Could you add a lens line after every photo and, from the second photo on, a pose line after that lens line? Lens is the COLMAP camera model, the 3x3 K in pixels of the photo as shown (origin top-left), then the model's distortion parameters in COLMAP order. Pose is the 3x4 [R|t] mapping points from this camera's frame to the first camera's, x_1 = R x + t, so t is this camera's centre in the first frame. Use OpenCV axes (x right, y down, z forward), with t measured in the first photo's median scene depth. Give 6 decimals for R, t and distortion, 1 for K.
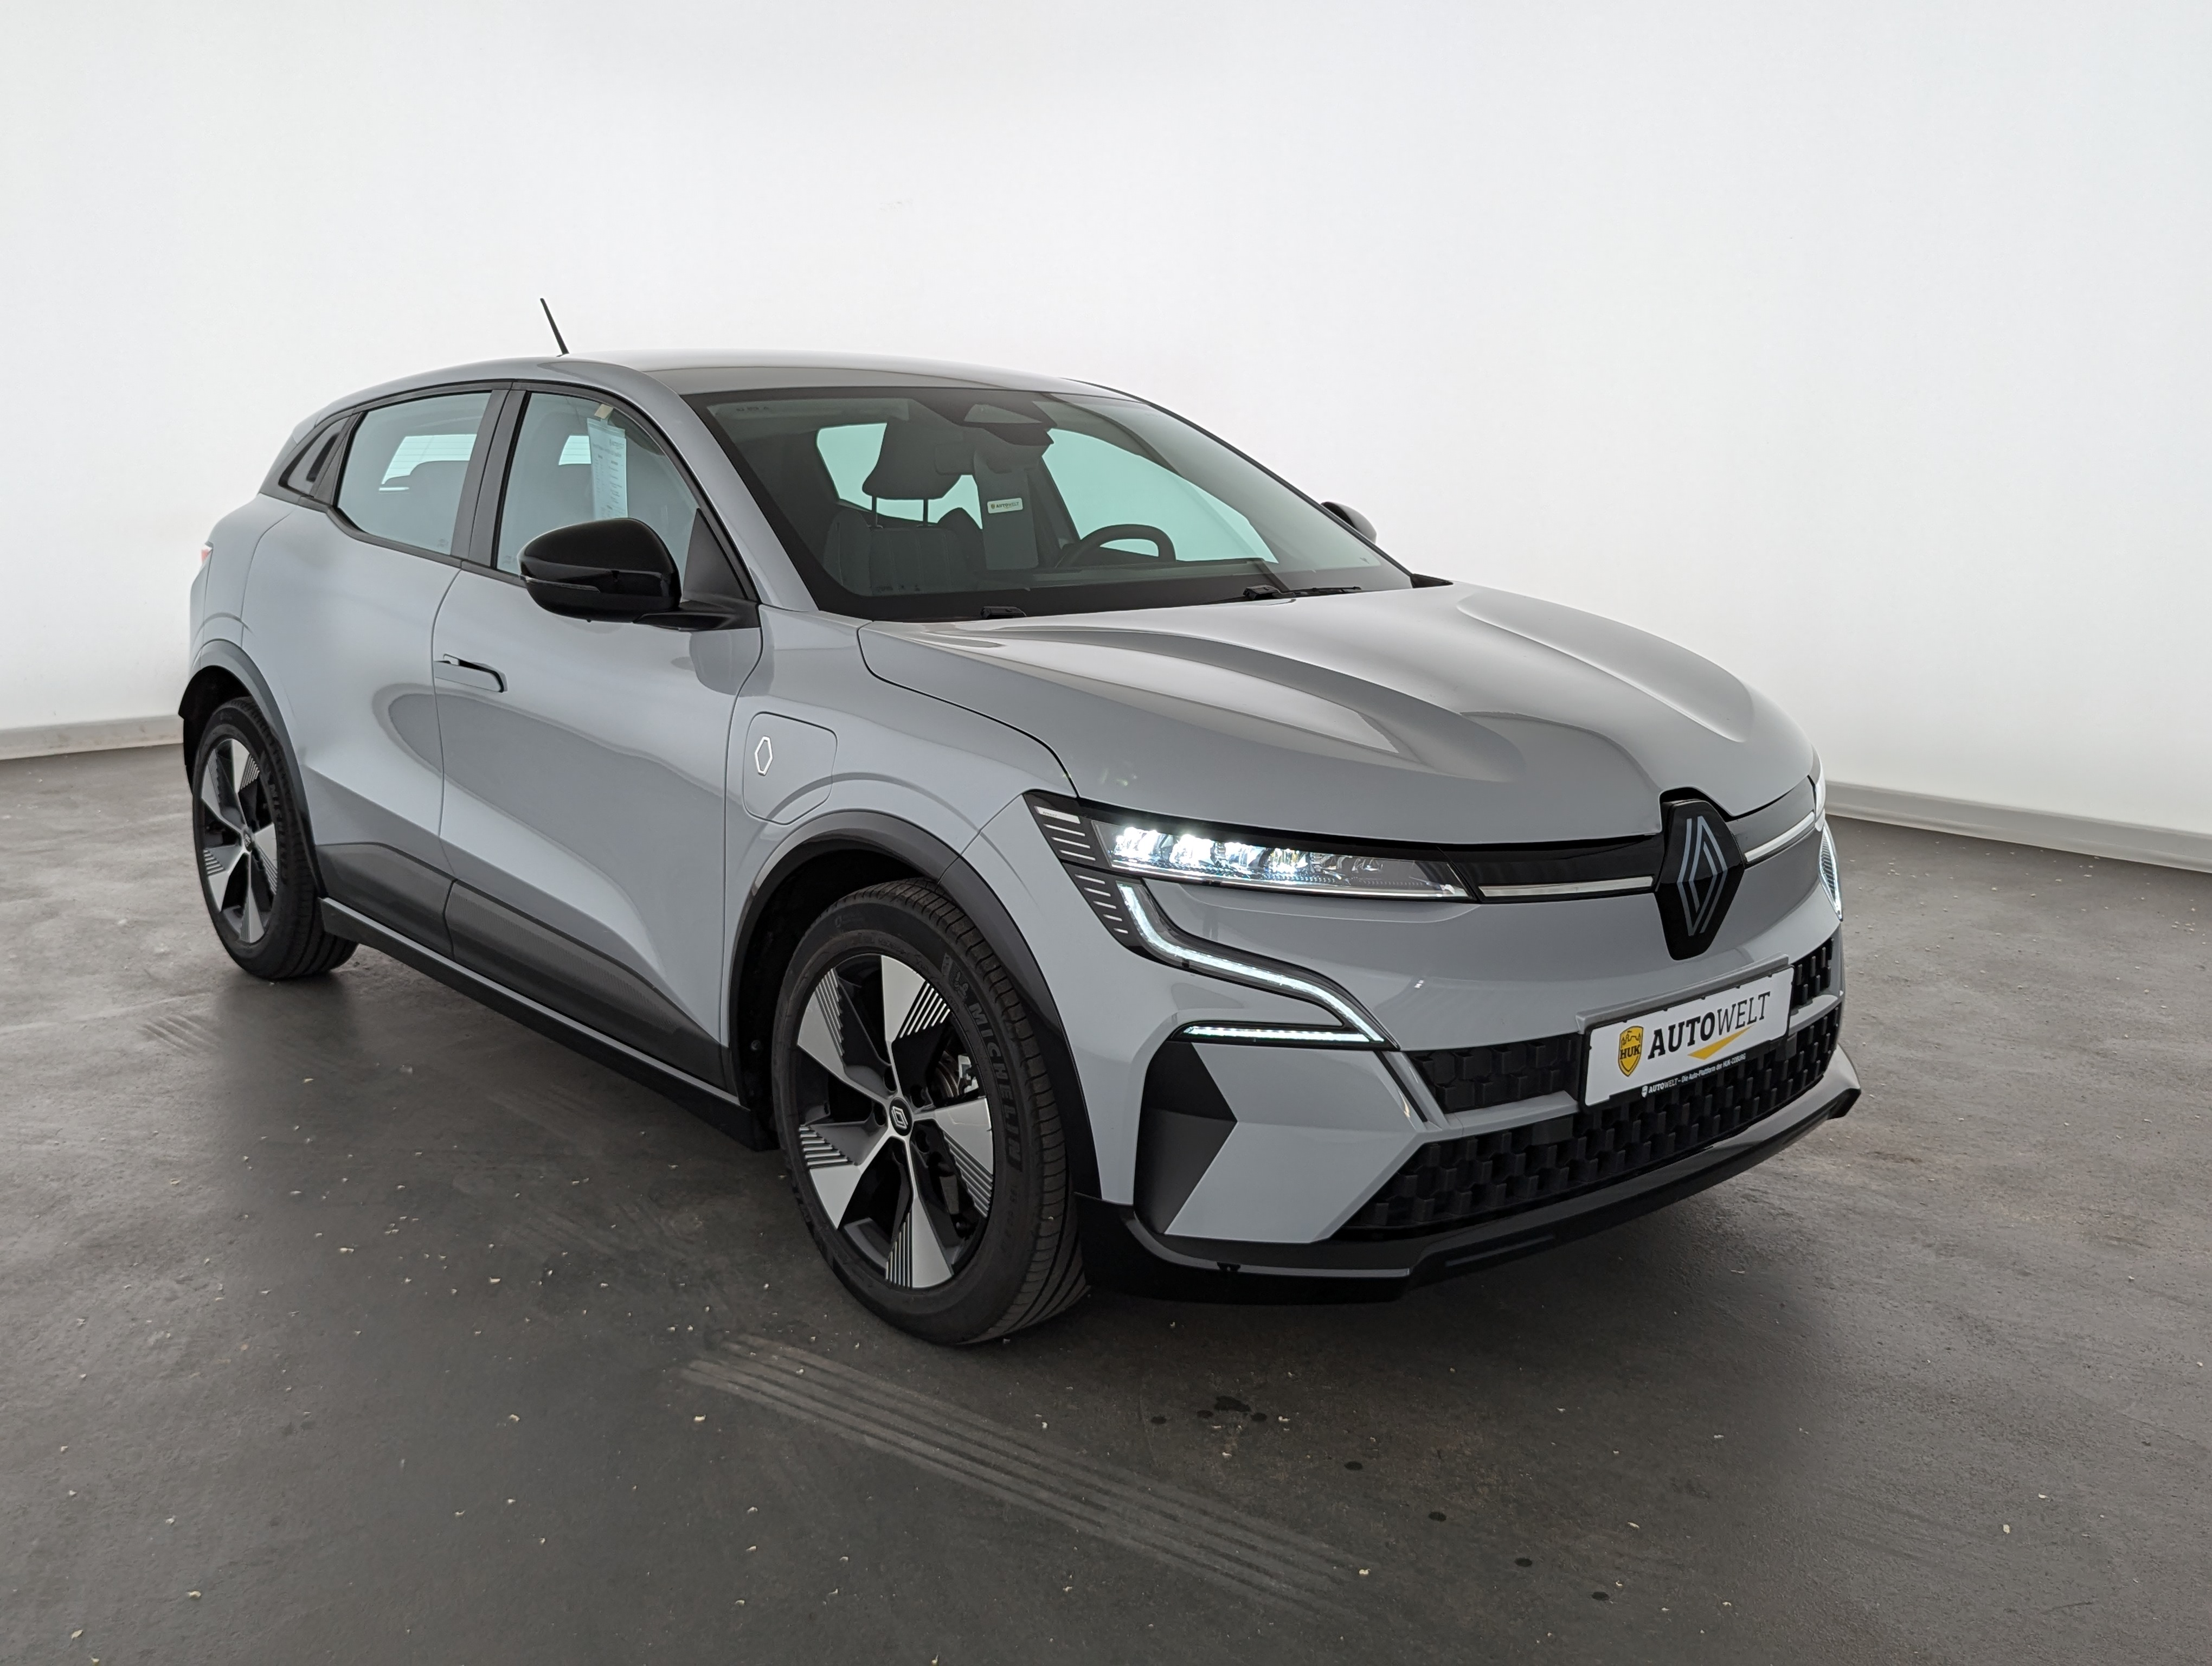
lens RADIAL K [[2027.4, 0, 1117.0], [0, 2027.4, 868.0], [0, 0, 1]] dist [0.040066, -0.010775]
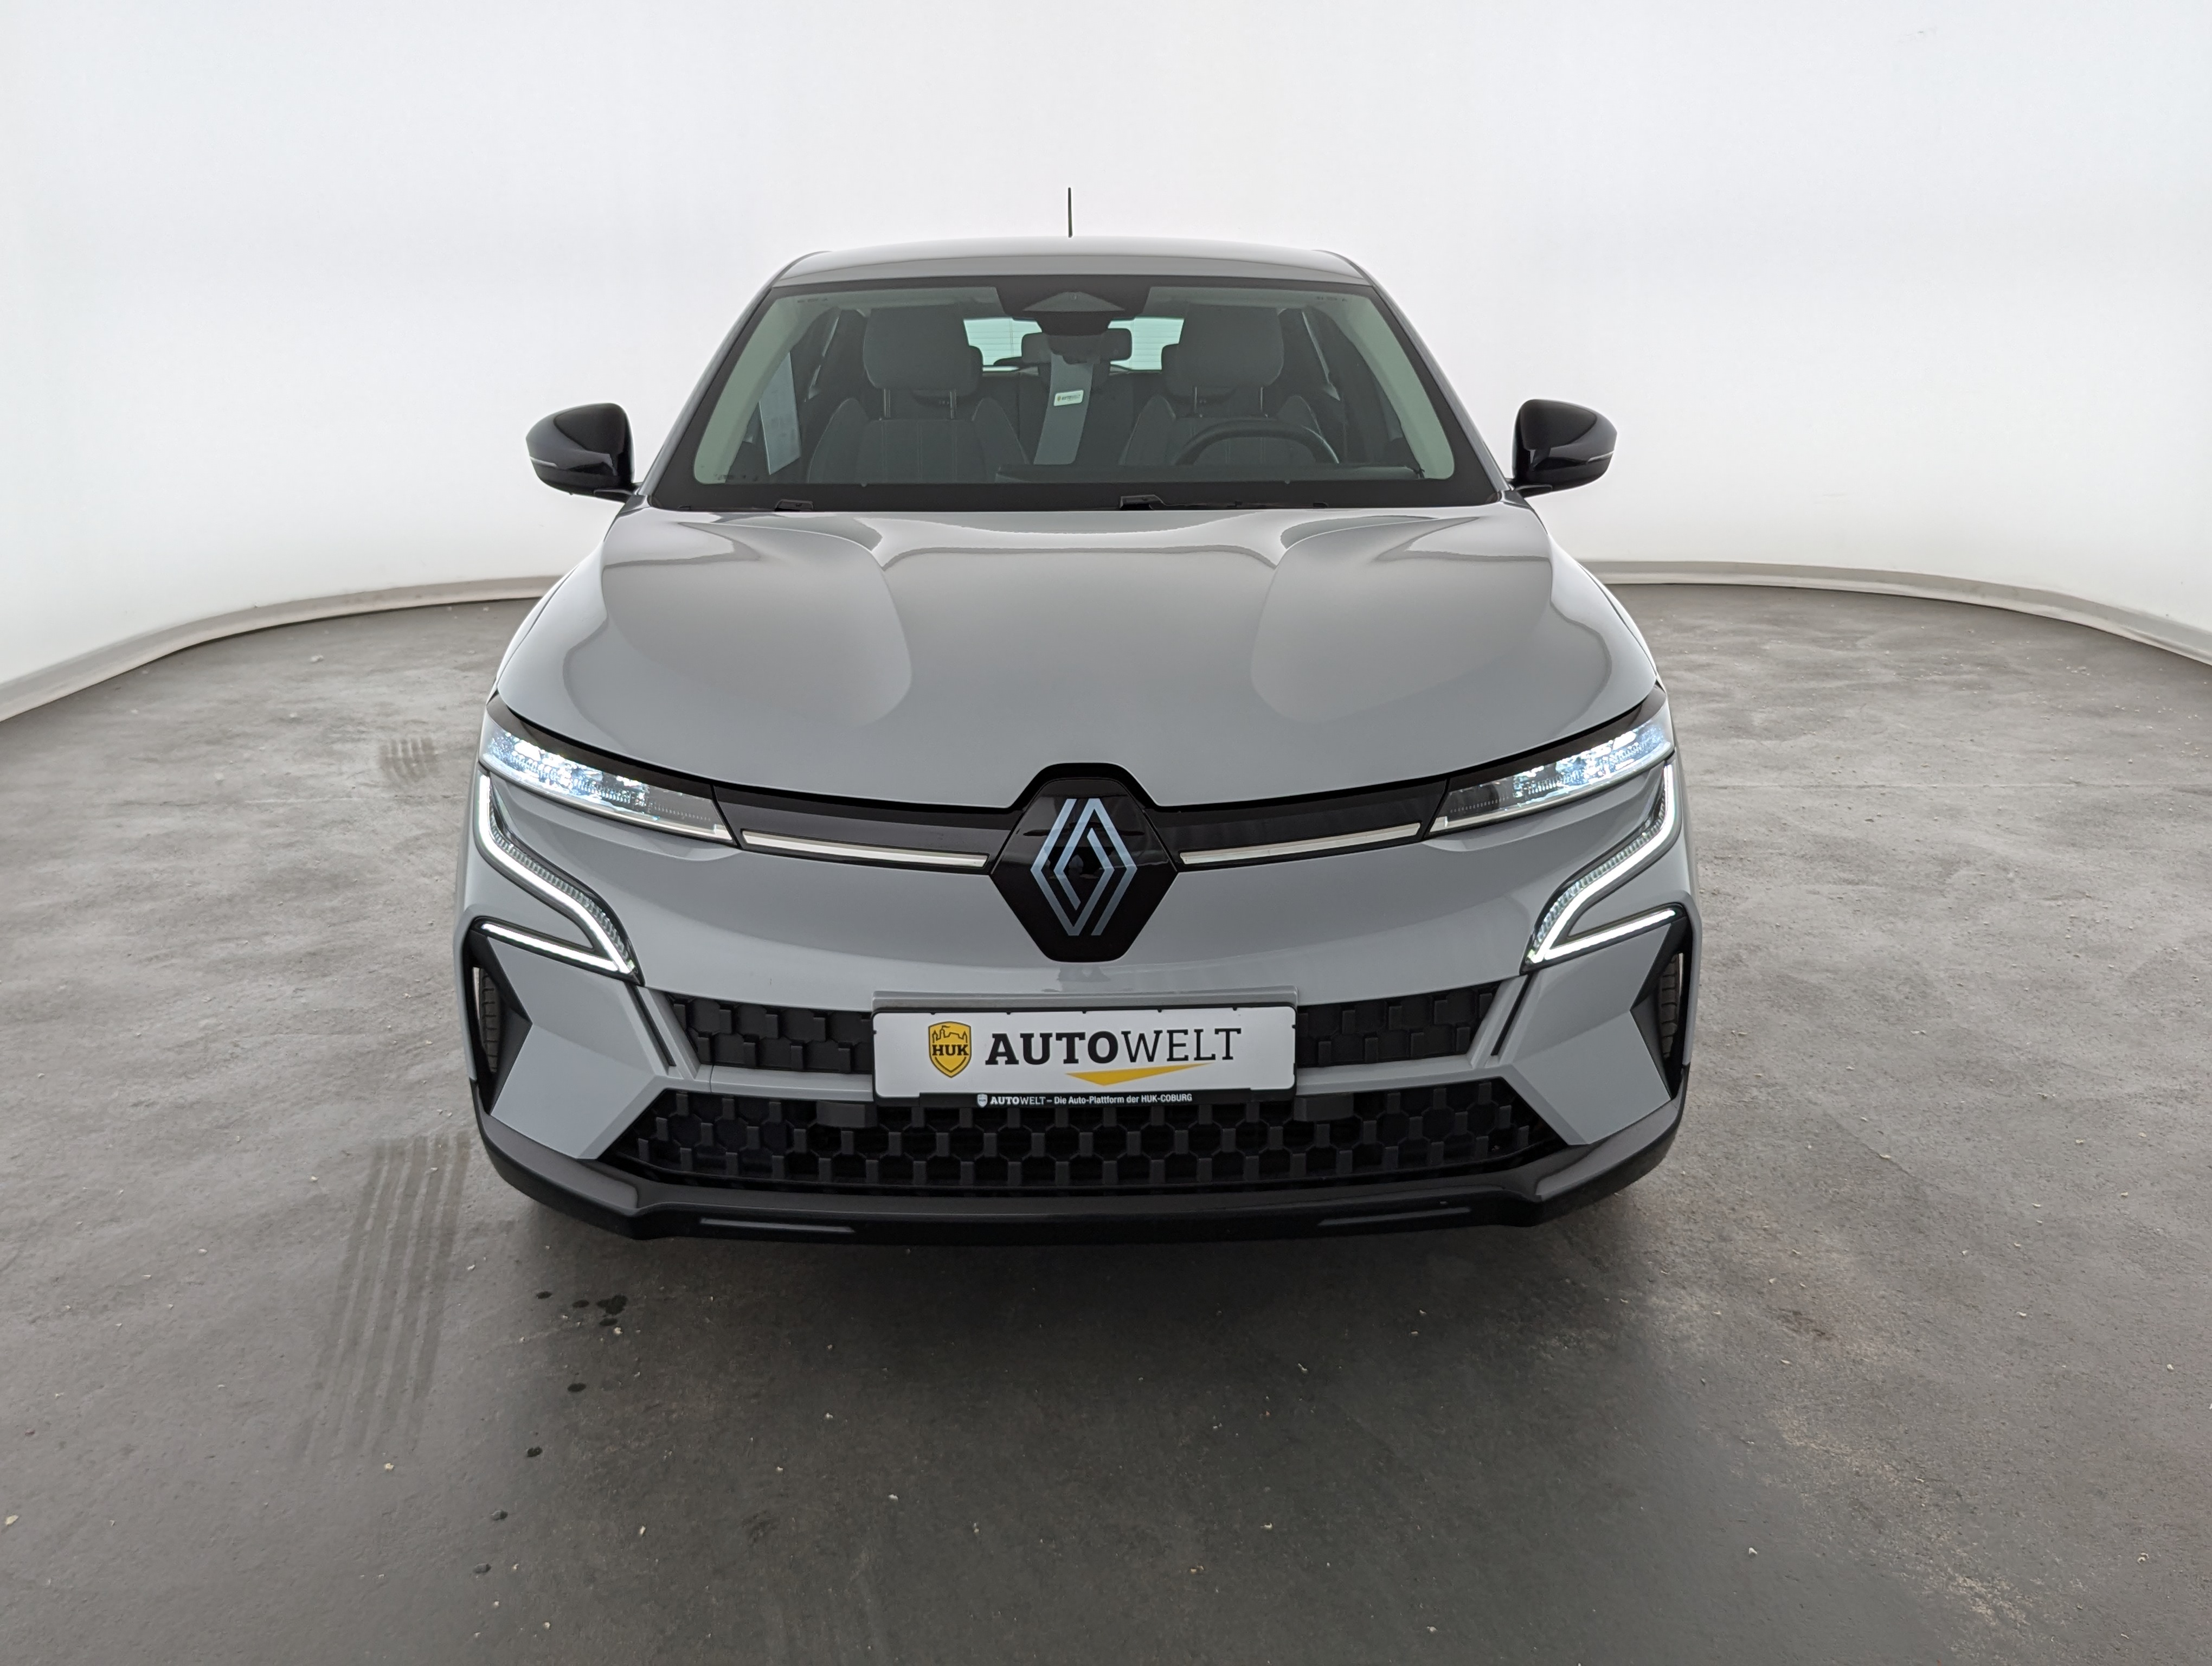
lens RADIAL K [[2027.4, 0, 1117.0], [0, 2027.4, 868.0], [0, 0, 1]] dist [0.040066, -0.010775]
pose [[0.774664, 0.163551, -0.610857, 0.841768], [-0.125666, 0.986525, 0.104769, -0.088849], [0.619761, -0.004397, 0.784778, 0.365009]]
